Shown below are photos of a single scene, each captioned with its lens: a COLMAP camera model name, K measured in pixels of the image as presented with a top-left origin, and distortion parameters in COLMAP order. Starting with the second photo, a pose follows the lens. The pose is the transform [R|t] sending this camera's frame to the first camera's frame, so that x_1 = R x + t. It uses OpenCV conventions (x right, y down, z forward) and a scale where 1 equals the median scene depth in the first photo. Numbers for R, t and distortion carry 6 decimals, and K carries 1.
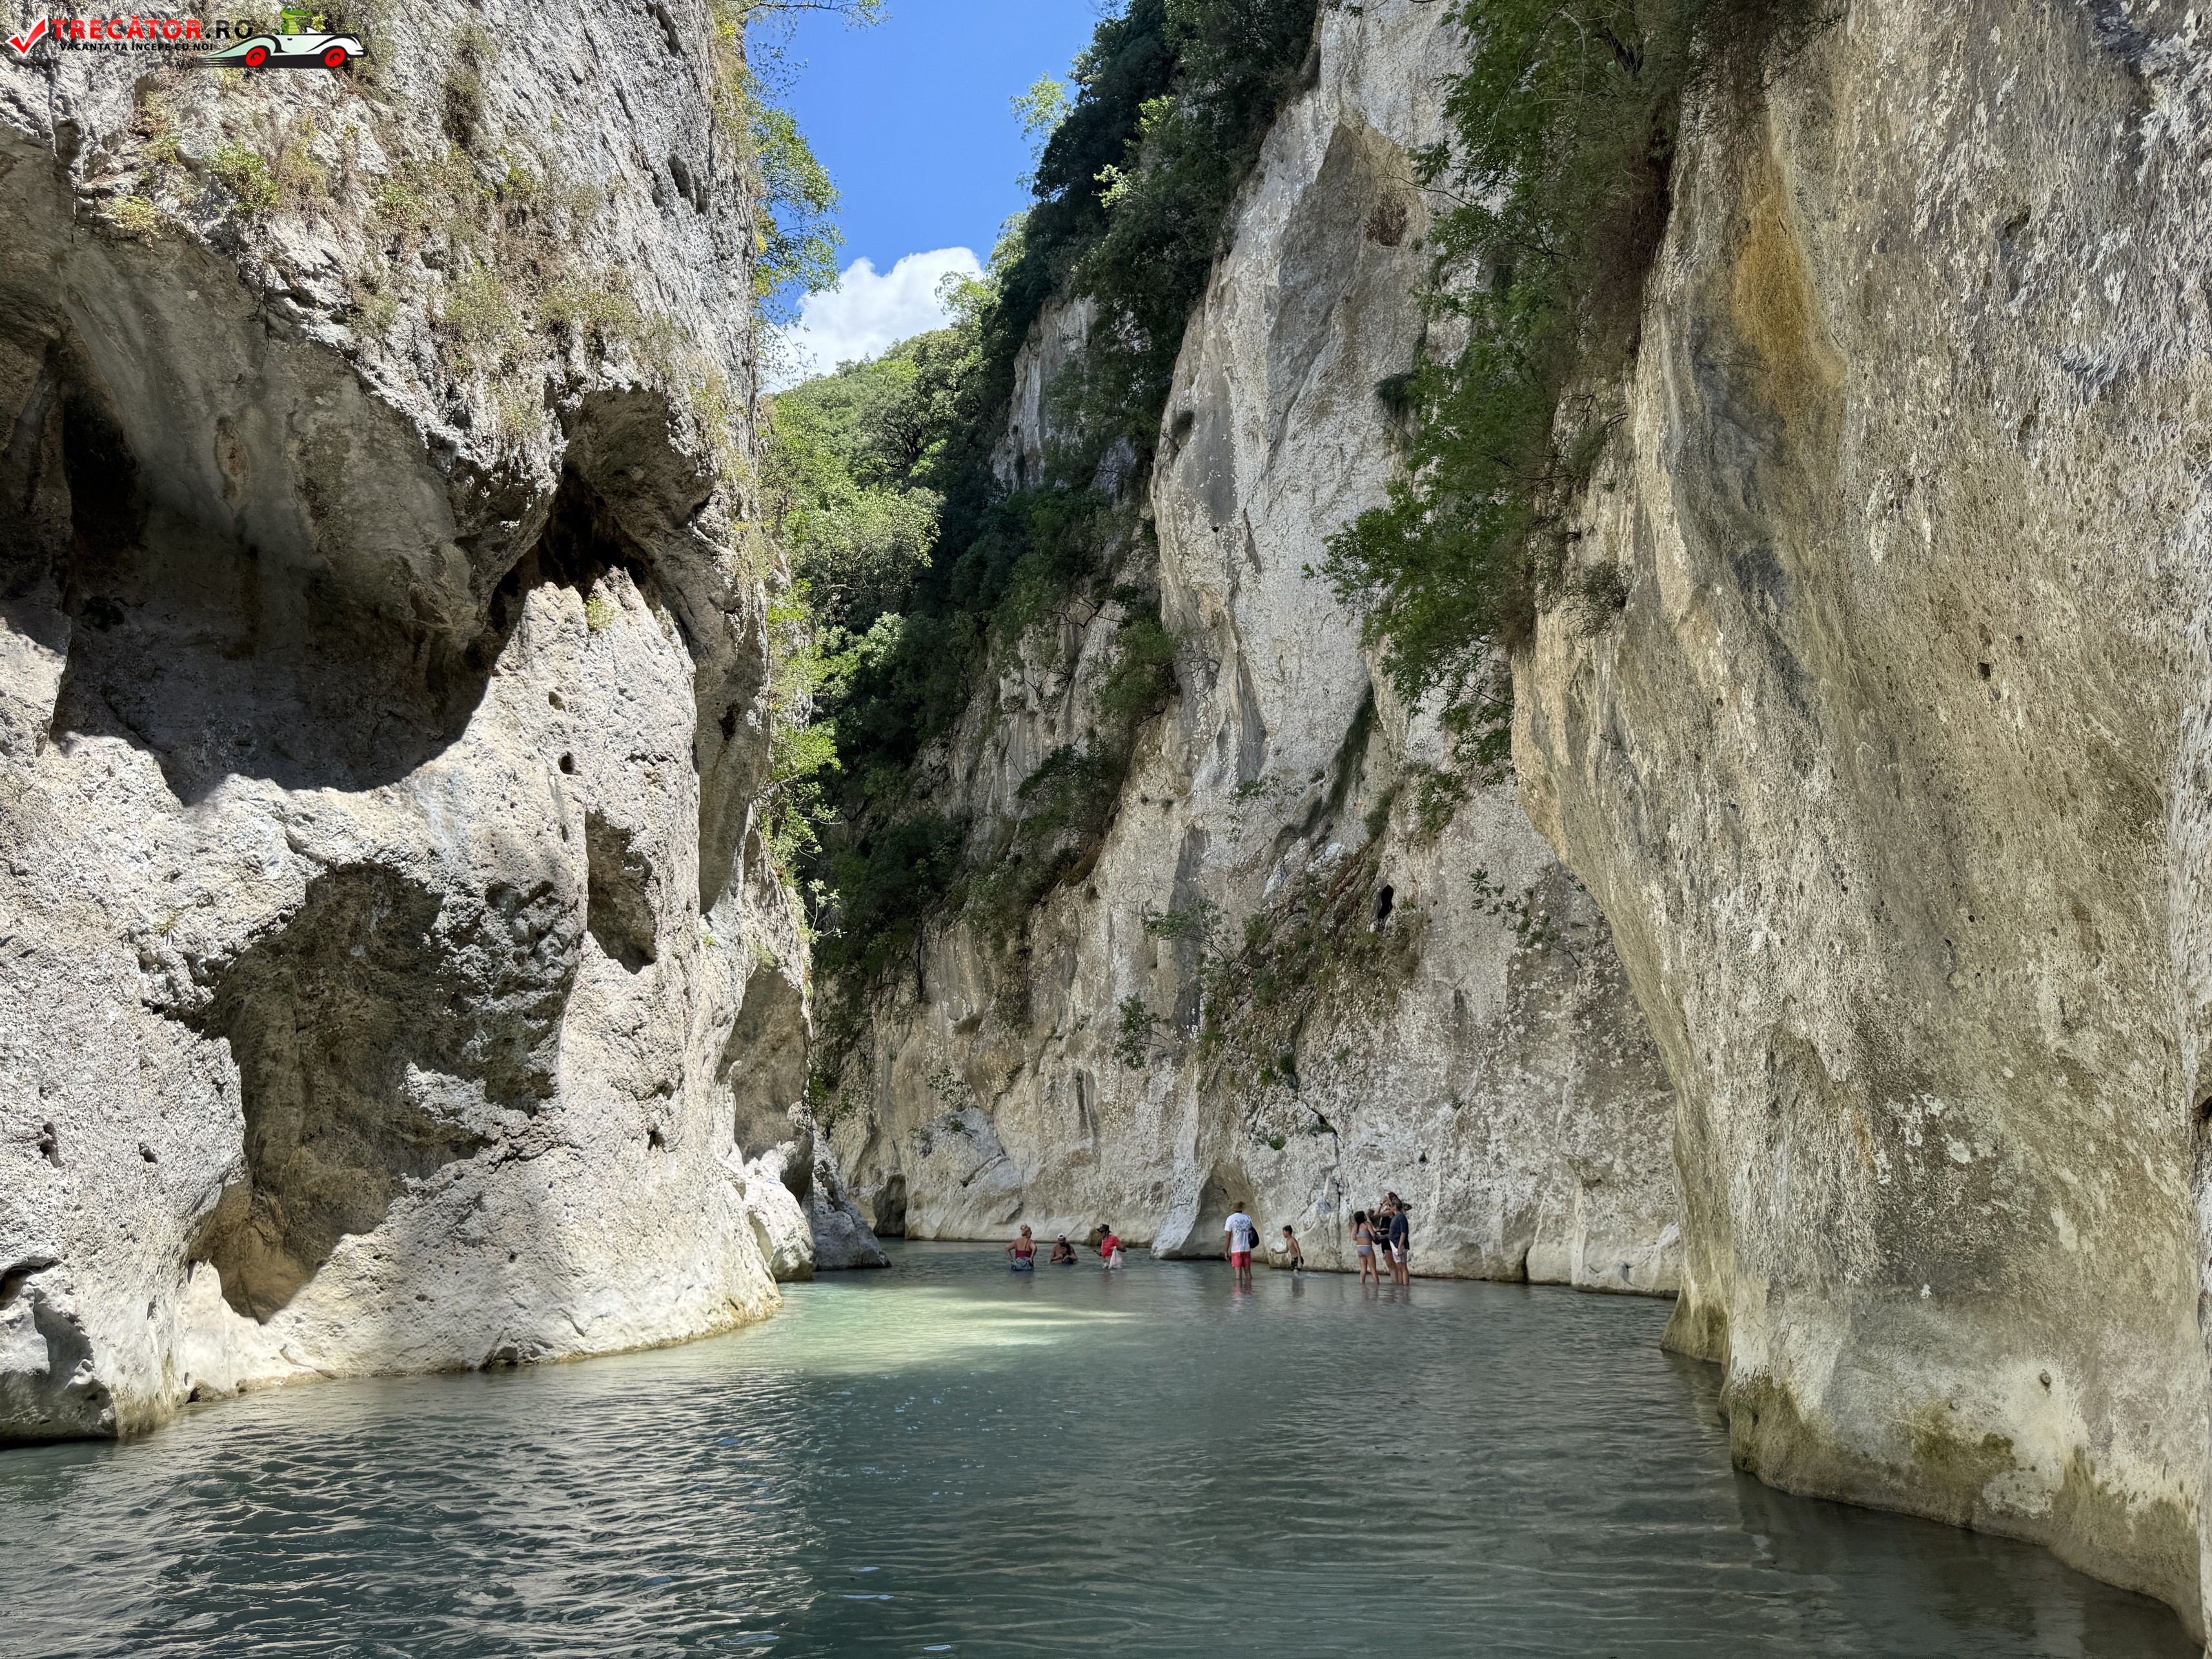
lens RADIAL K [[1553.4, 0, 1084.4], [0, 1553.4, 810.5], [0, 0, 1]] dist [0.058148, -0.073750]
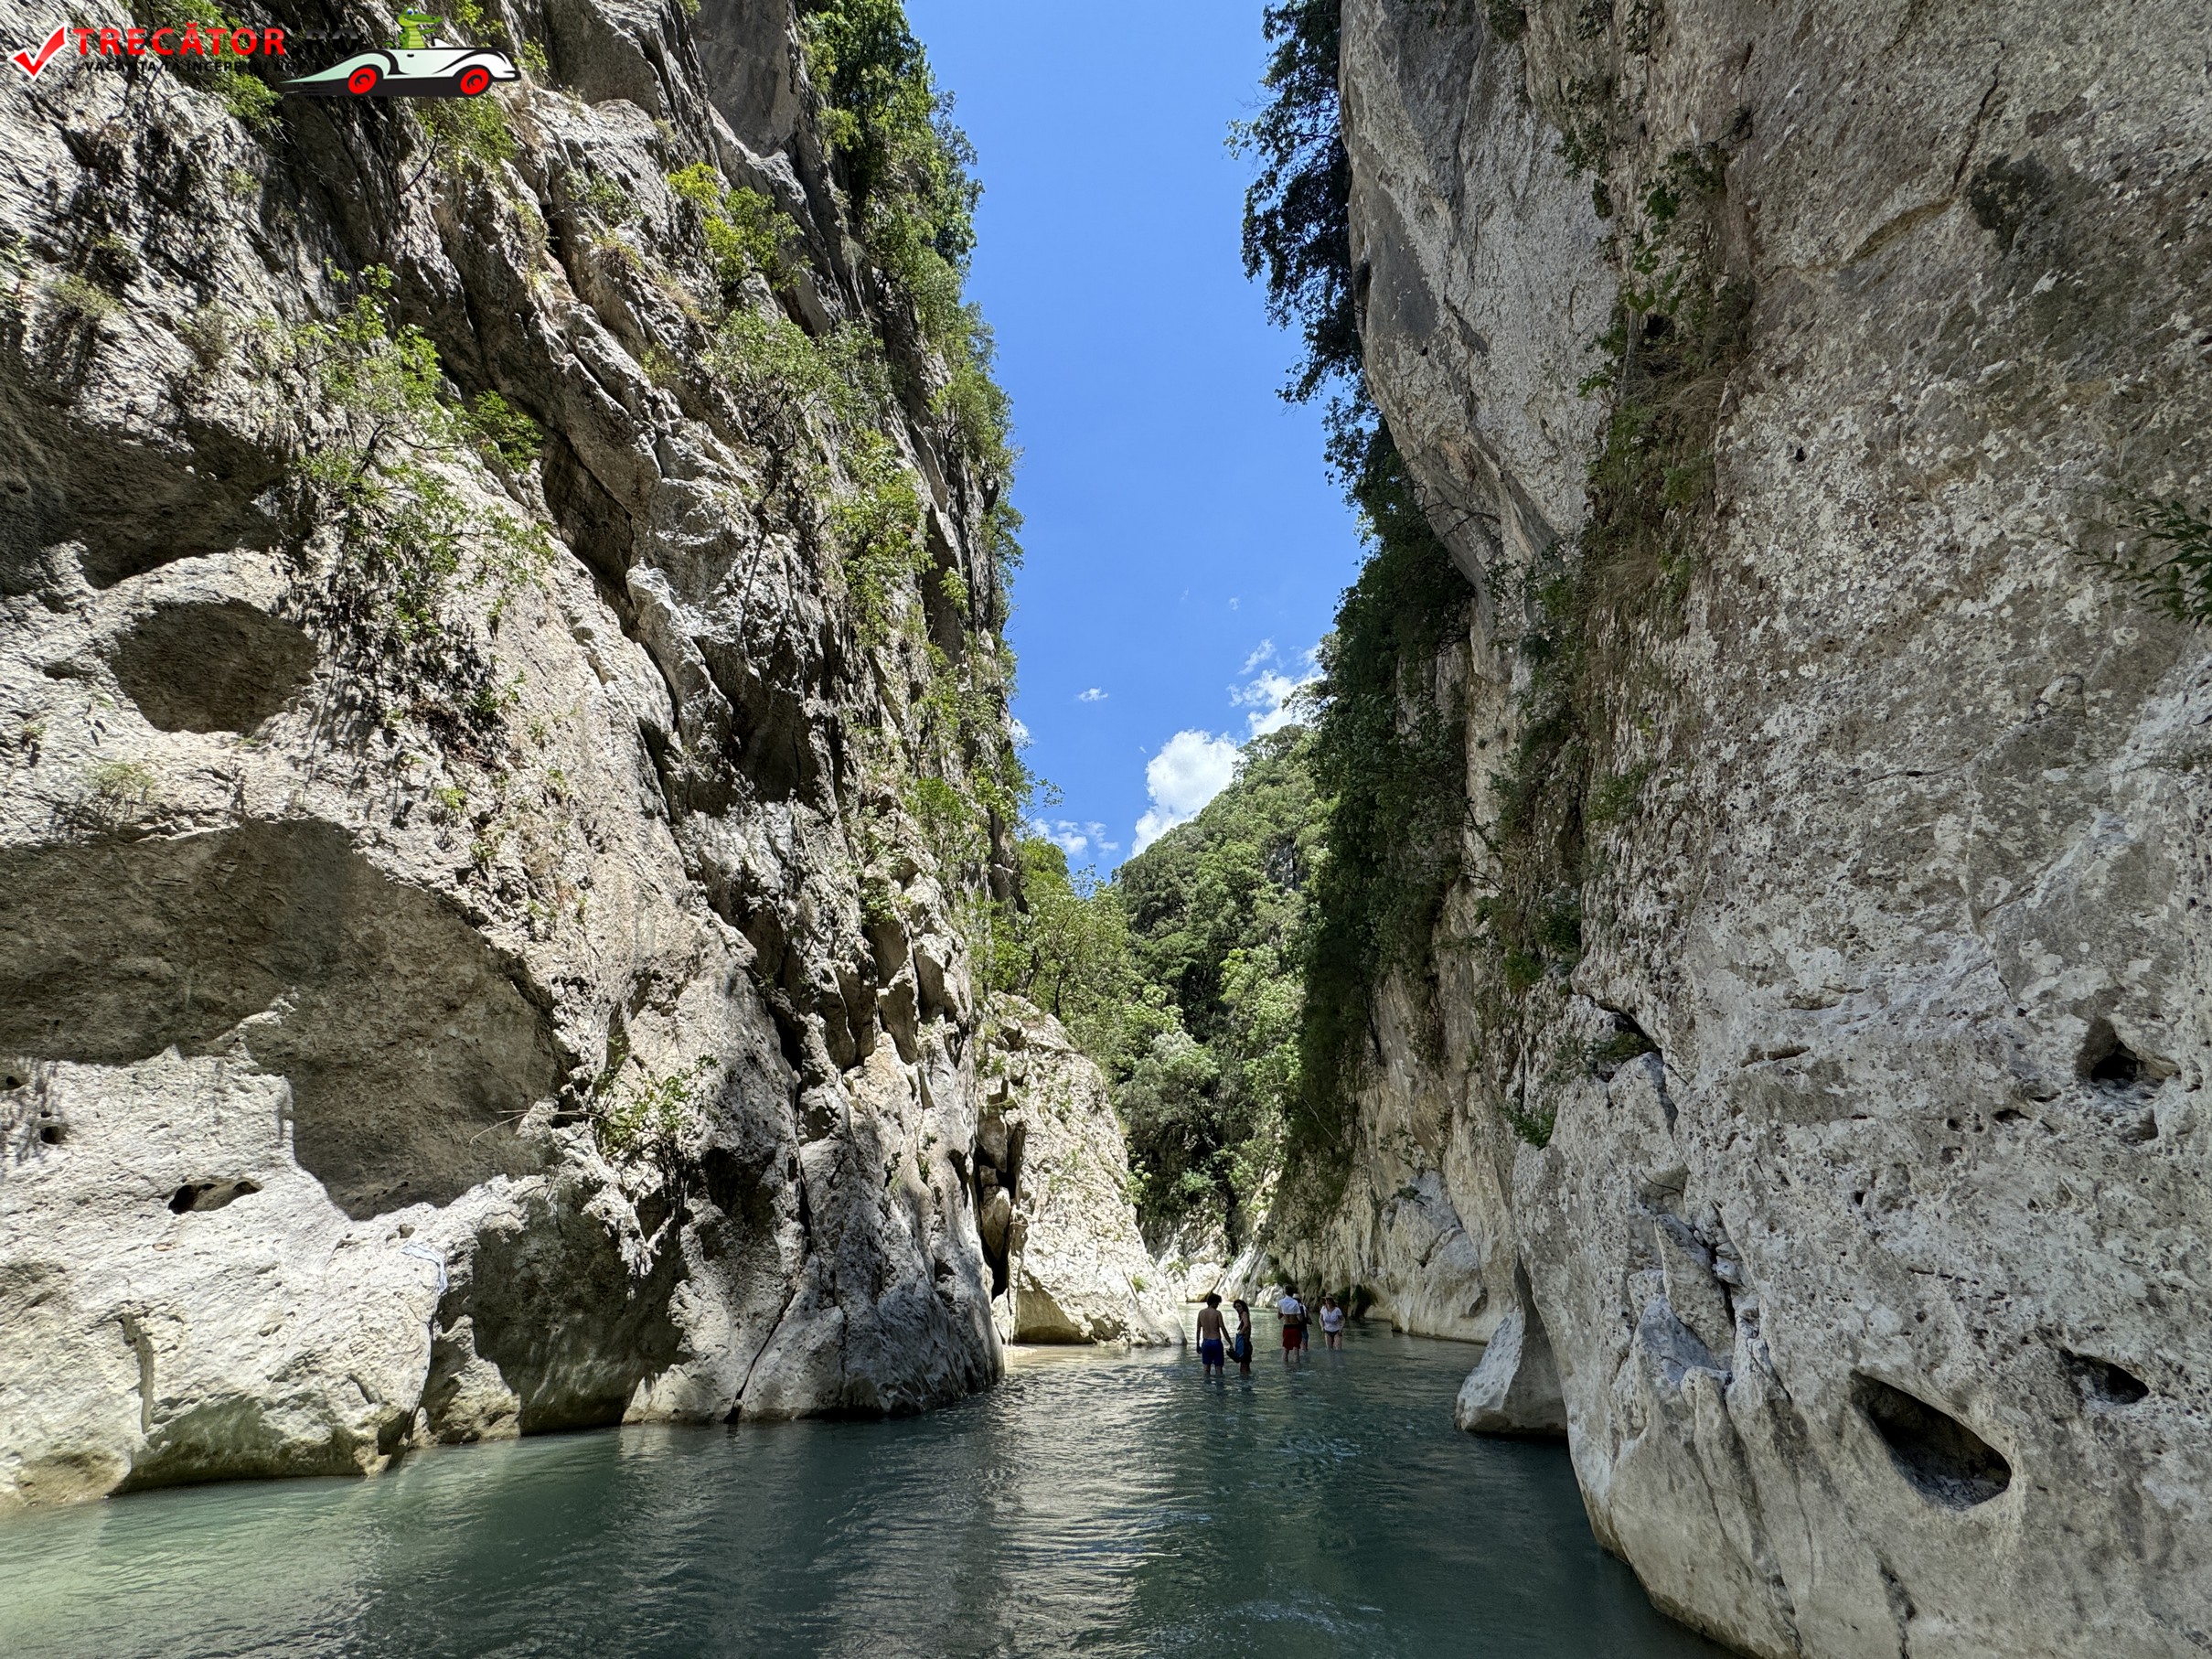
lens RADIAL K [[878.6, 0, 1106.8], [0, 878.6, 829.4], [0, 0, 1]] dist [-0.002059, 0.000641]
pose [[0.799282, -0.269378, -0.537201, 0.336718], [0.141616, 0.953163, -0.267256, 0.374065], [0.584032, 0.137536, 0.799994, 1.536857]]
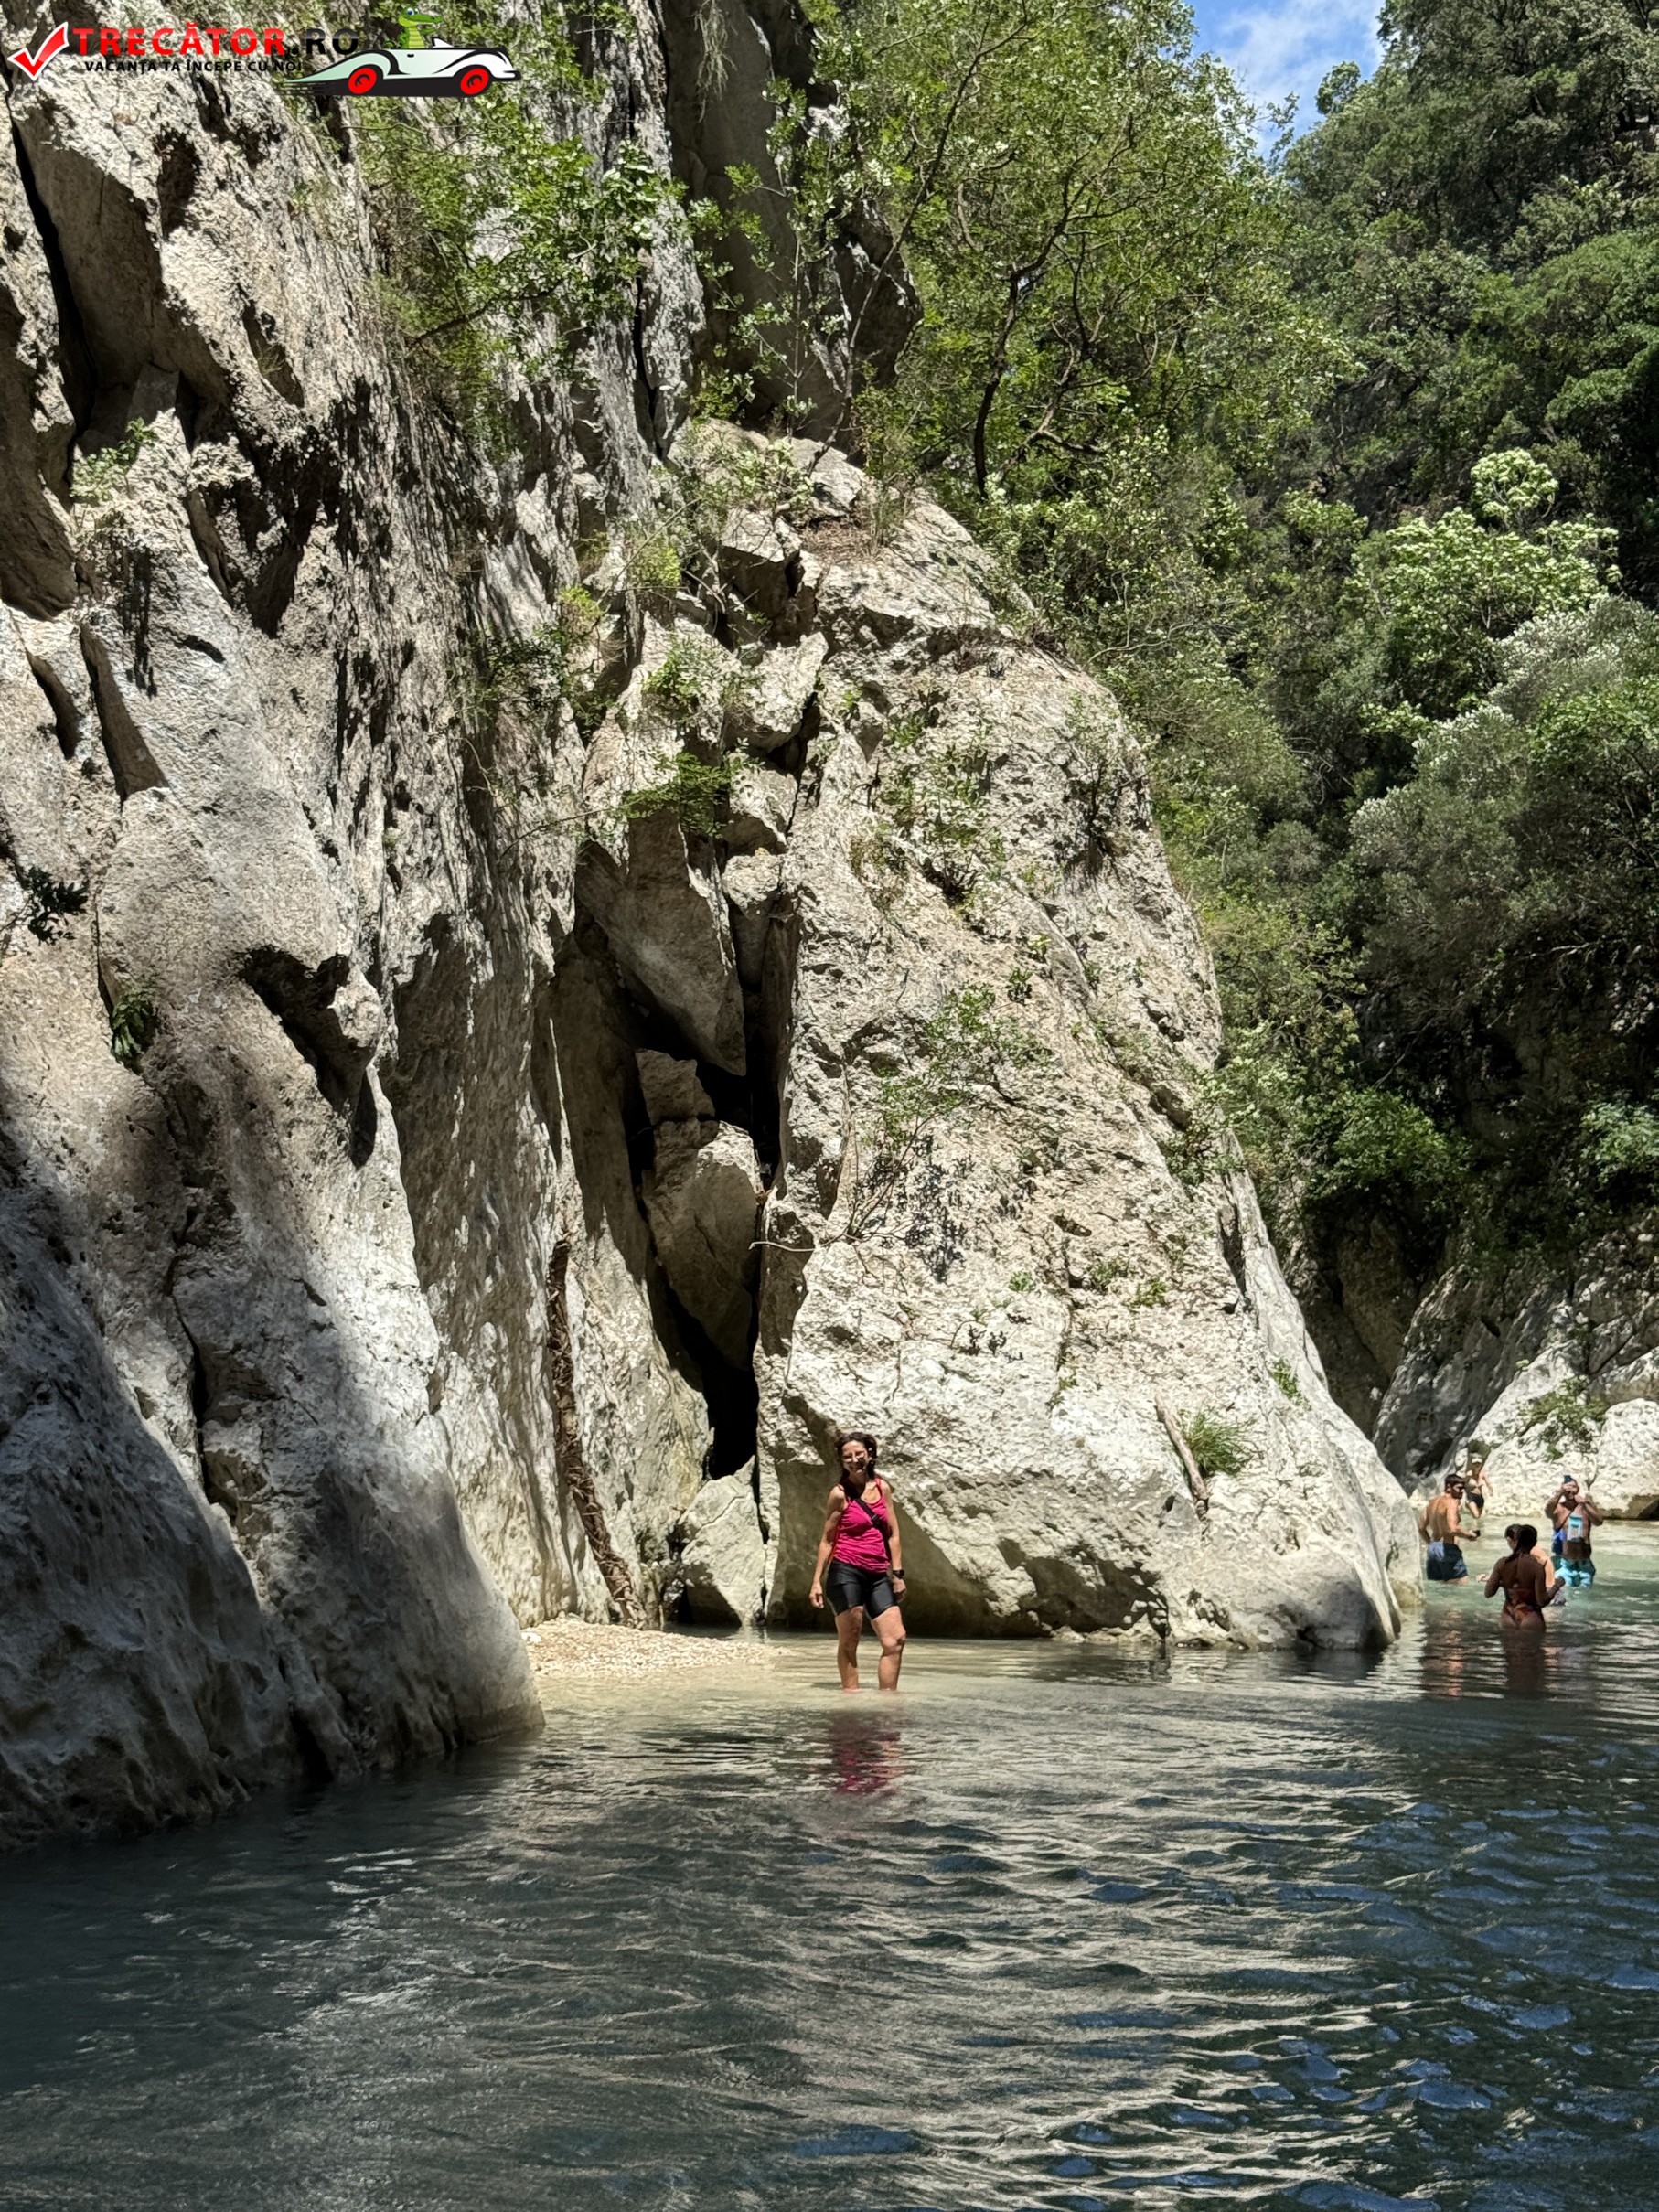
lens RADIAL K [[3095.4, 0, 847.2], [0, 3095.4, 1083.1], [0, 0, 1]] dist [0.153502, 0.000000]
pose [[0.676440, -0.071822, -0.732987, 0.320778], [0.163968, 0.984942, 0.054809, 0.444136], [0.718013, -0.157261, 0.678031, 1.790051]]
